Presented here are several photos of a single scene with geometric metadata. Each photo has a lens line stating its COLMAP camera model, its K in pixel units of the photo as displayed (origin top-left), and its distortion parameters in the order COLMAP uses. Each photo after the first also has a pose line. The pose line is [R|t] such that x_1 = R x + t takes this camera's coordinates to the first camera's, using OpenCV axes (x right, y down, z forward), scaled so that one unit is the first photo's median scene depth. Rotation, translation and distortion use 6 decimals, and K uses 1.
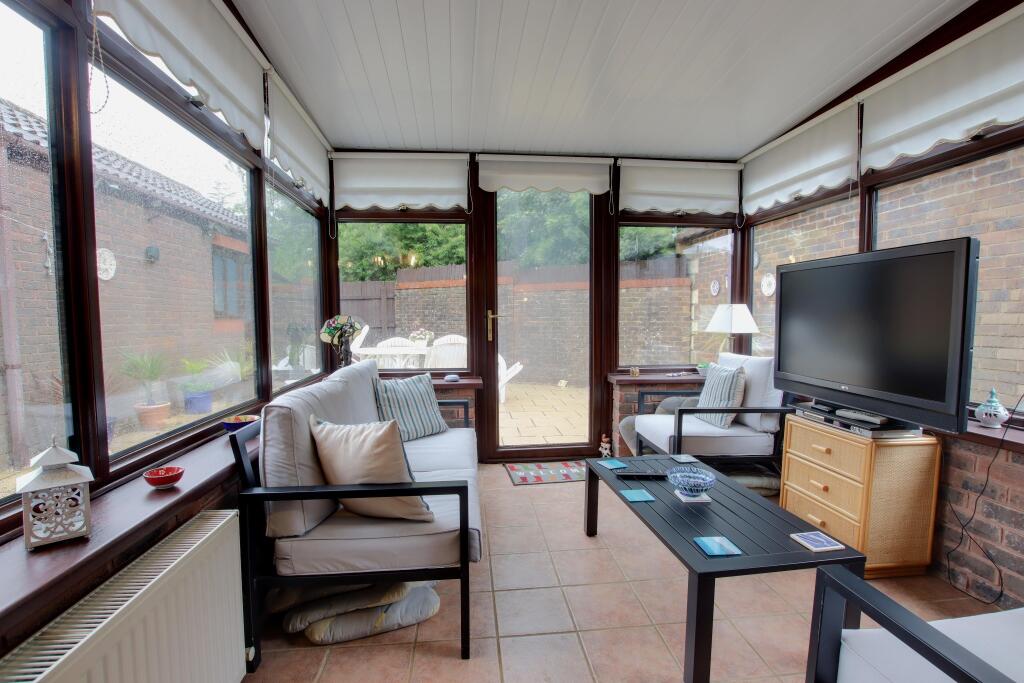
lens RADIAL K [[472.9, 0, 509.7], [0, 472.9, 346.6], [0, 0, 1]] dist [-0.024974, -0.000471]
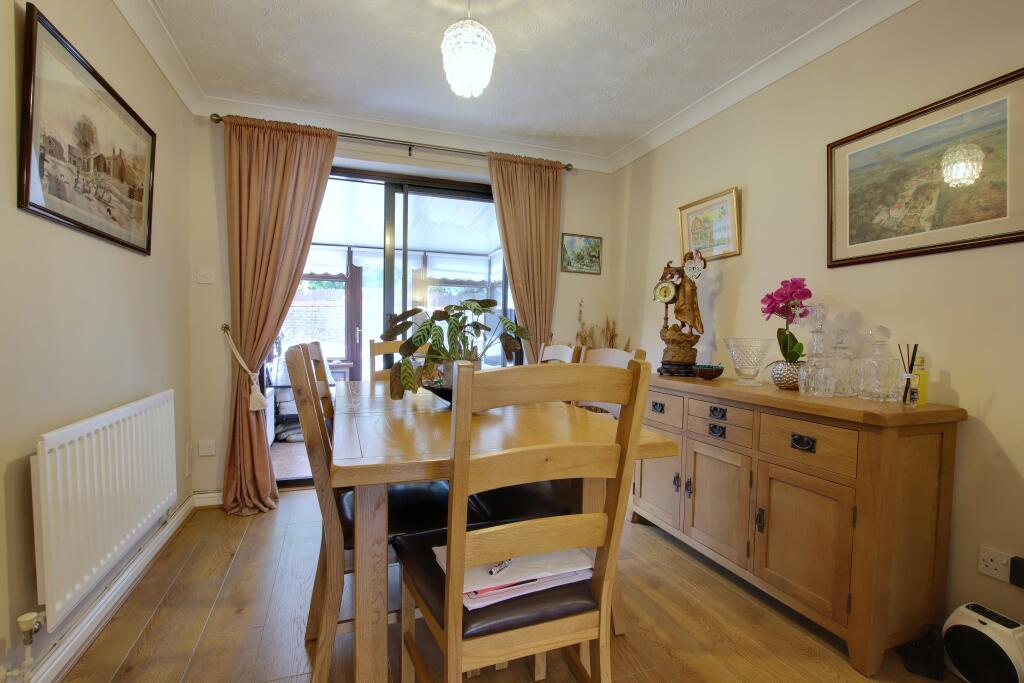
lens RADIAL K [[472.9, 0, 509.3], [0, 472.9, 344.1], [0, 0, 1]] dist [-0.024974, -0.000471]
pose [[0.968636, 0.008755, 0.248330, 0.080081], [0.000500, 0.999308, -0.037183, 0.062786], [-0.248484, 0.036141, 0.967961, -1.023493]]
